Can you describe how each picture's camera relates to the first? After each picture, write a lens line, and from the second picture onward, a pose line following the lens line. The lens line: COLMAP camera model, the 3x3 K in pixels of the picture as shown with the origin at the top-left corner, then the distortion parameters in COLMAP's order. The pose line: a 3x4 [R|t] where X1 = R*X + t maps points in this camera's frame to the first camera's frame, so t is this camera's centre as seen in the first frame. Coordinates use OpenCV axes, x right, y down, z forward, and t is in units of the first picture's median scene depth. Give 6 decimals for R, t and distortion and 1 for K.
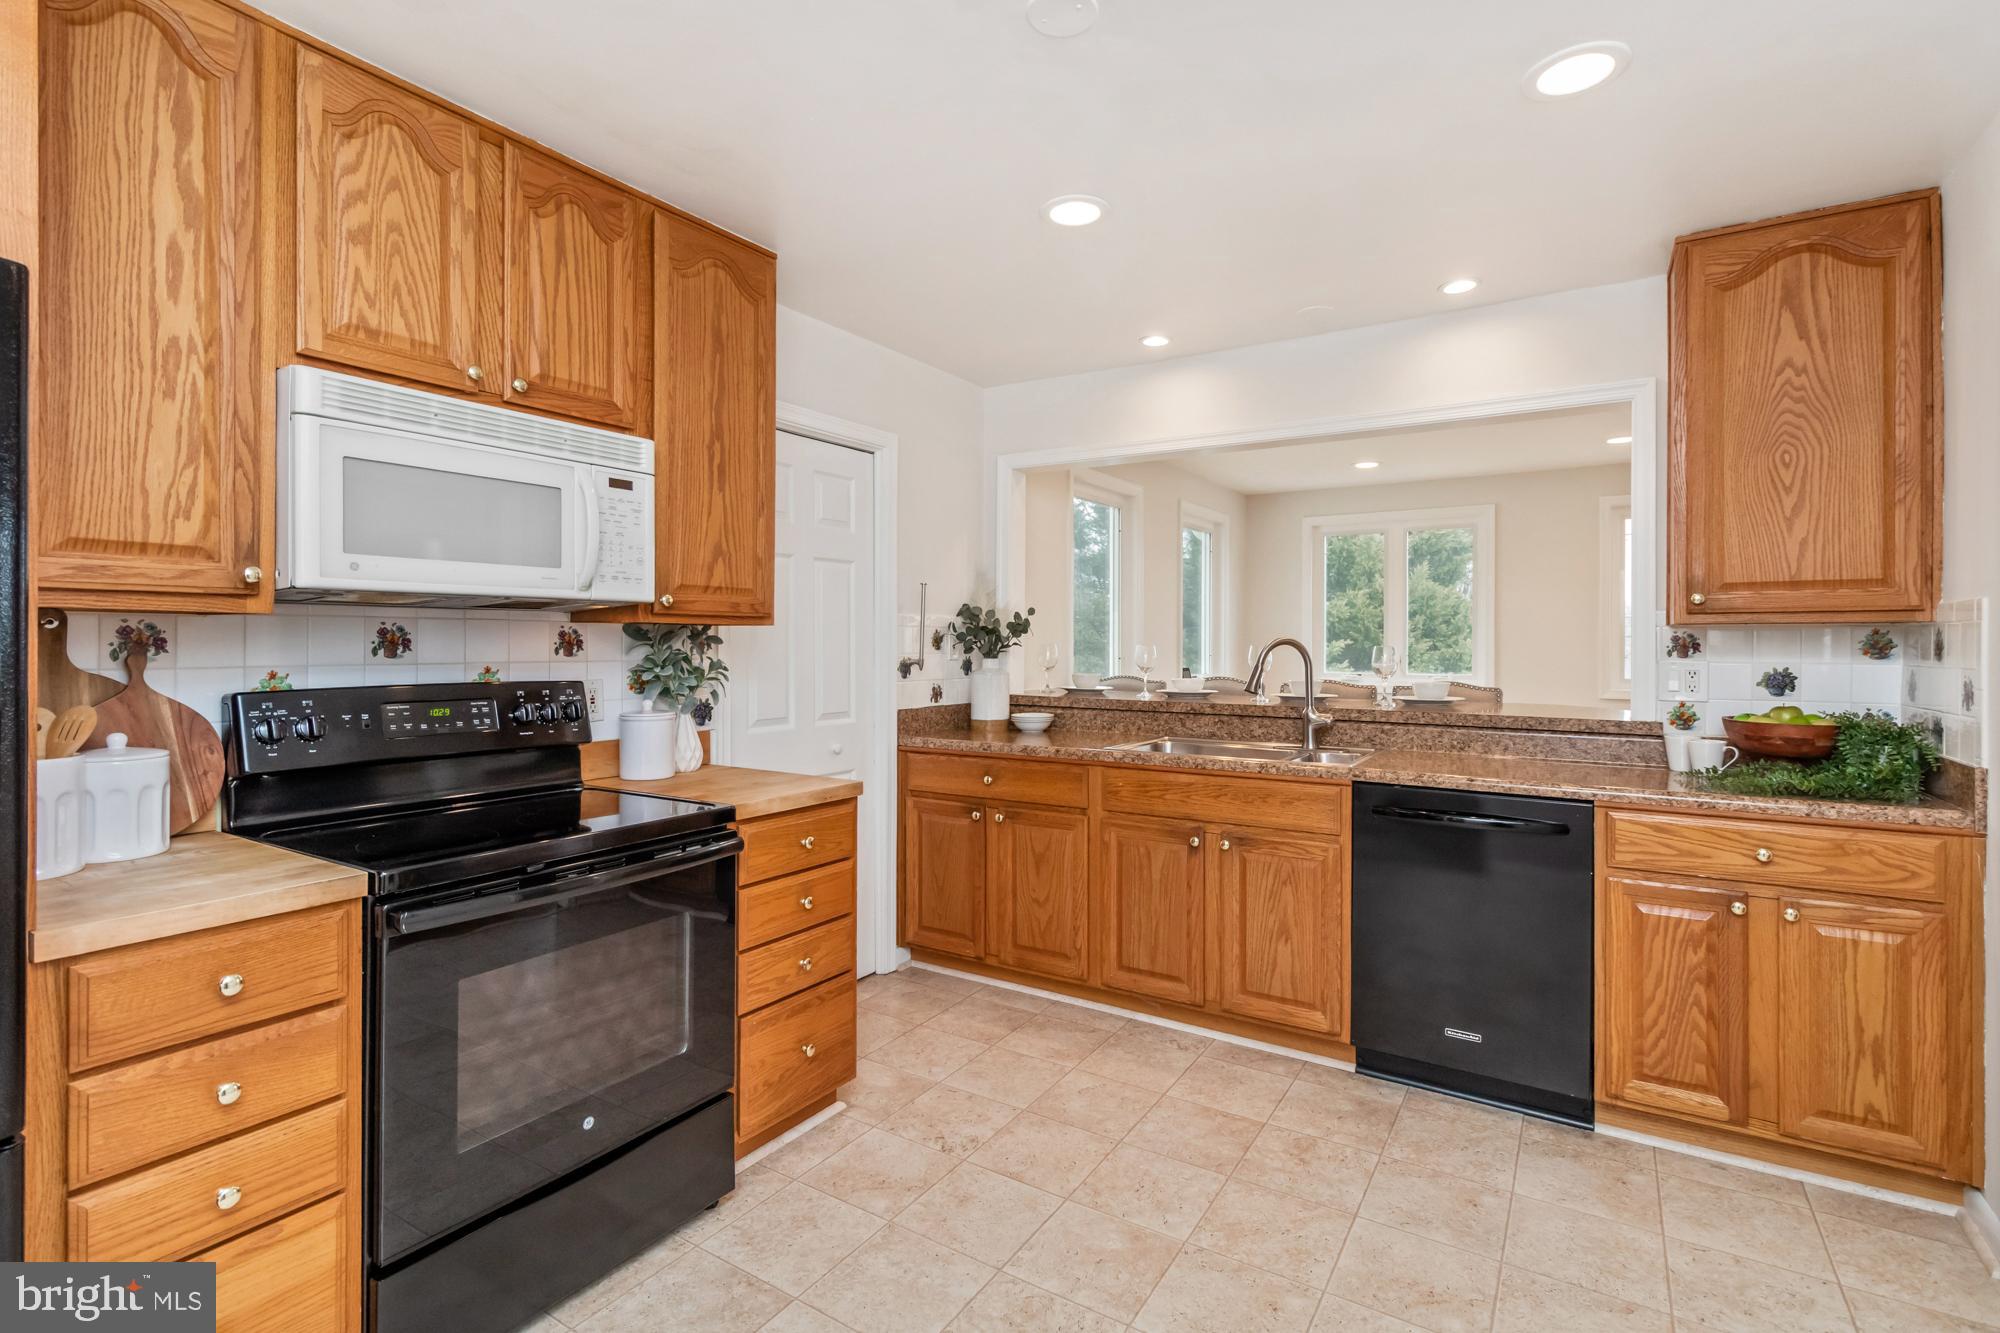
lens RADIAL K [[936.8, 0, 996.2], [0, 936.8, 636.9], [0, 0, 1]] dist [-0.001186, 0.000354]
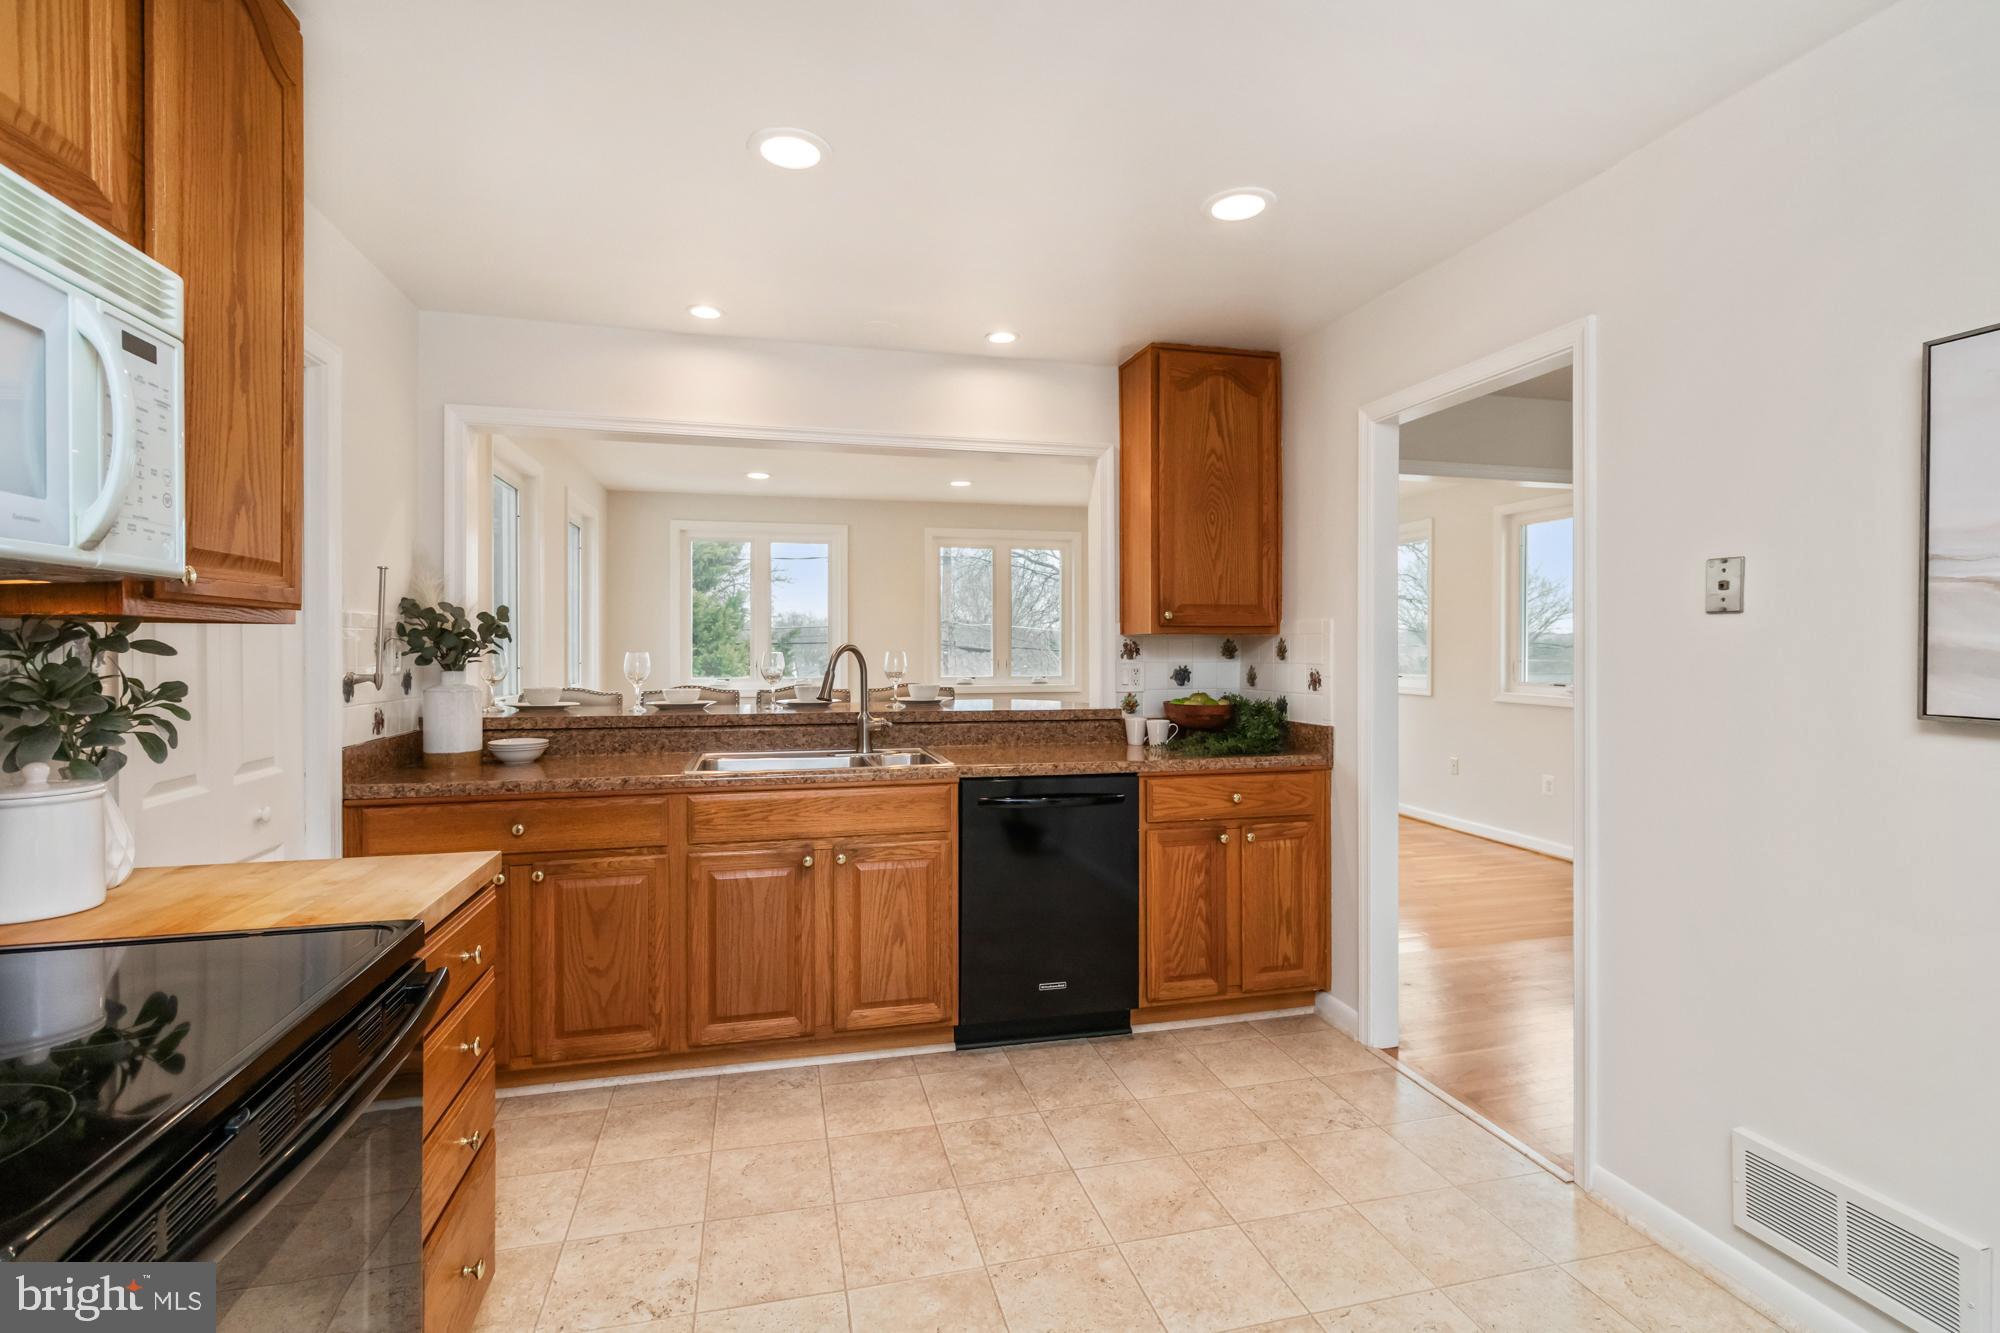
lens RADIAL K [[924.9, 0, 993.4], [0, 924.9, 644.6], [0, 0, 1]] dist [0.001235, 0.000251]
pose [[0.688653, -0.000015, 0.725091, -0.364688], [-0.001666, 0.999997, 0.001604, -0.000489], [-0.725089, -0.002313, 0.688651, 0.249371]]
